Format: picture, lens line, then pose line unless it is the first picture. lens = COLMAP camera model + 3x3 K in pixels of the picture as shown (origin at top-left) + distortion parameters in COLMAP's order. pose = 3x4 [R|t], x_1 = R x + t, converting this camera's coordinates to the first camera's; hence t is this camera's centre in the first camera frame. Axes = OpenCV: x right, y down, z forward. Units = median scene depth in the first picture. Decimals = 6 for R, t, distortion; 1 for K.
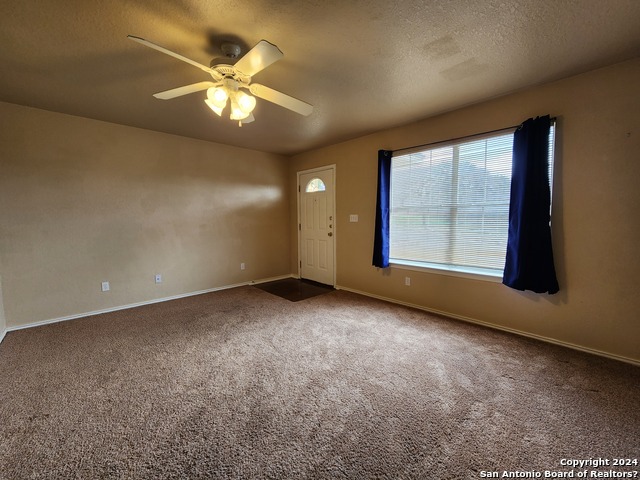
lens RADIAL K [[260.7, 0, 325.8], [0, 260.7, 236.1], [0, 0, 1]] dist [0.007216, -0.005004]
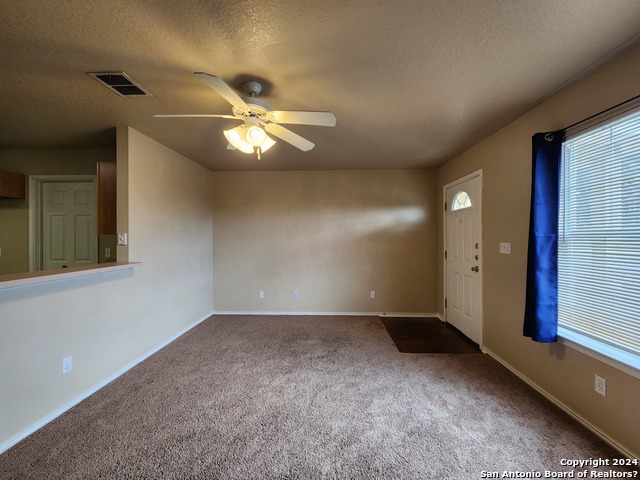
lens RADIAL K [[260.7, 0, 325.8], [0, 260.7, 236.1], [0, 0, 1]] dist [0.007216, -0.005004]
pose [[0.694396, 0.002495, -0.719589, 0.295932], [-0.050774, 0.997671, -0.045537, -0.052093], [0.717799, 0.068157, 0.692906, 0.270825]]
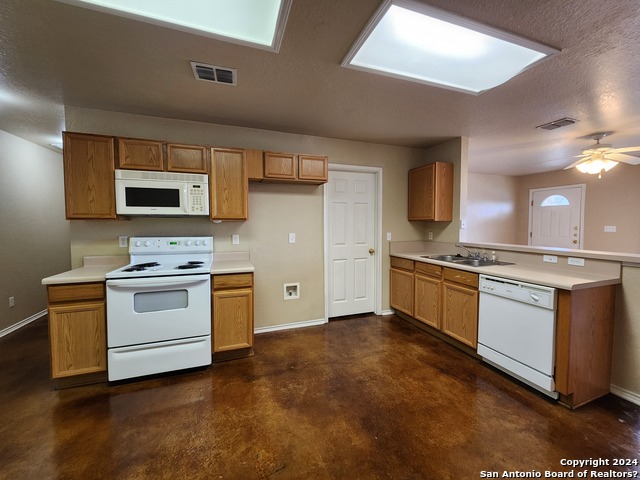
lens RADIAL K [[260.7, 0, 325.8], [0, 260.7, 236.1], [0, 0, 1]] dist [0.007216, -0.005004]
pose [[0.913401, 0.022819, -0.406420, -0.658450], [-0.030497, 0.999458, -0.012424, 0.019816], [0.405916, 0.023743, 0.913602, -0.677709]]
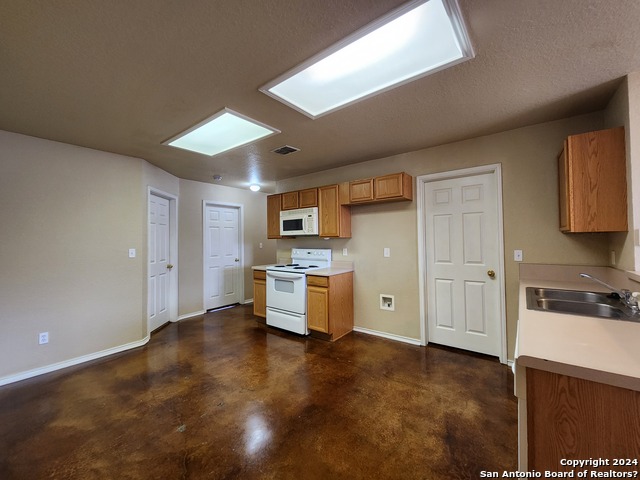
lens RADIAL K [[260.7, 0, 325.8], [0, 260.7, 236.1], [0, 0, 1]] dist [0.007216, -0.005004]
pose [[0.146947, -0.014048, -0.989045, -0.210761], [-0.052887, 0.998357, -0.022038, -0.008347], [0.987730, 0.055546, 0.145962, -0.277858]]
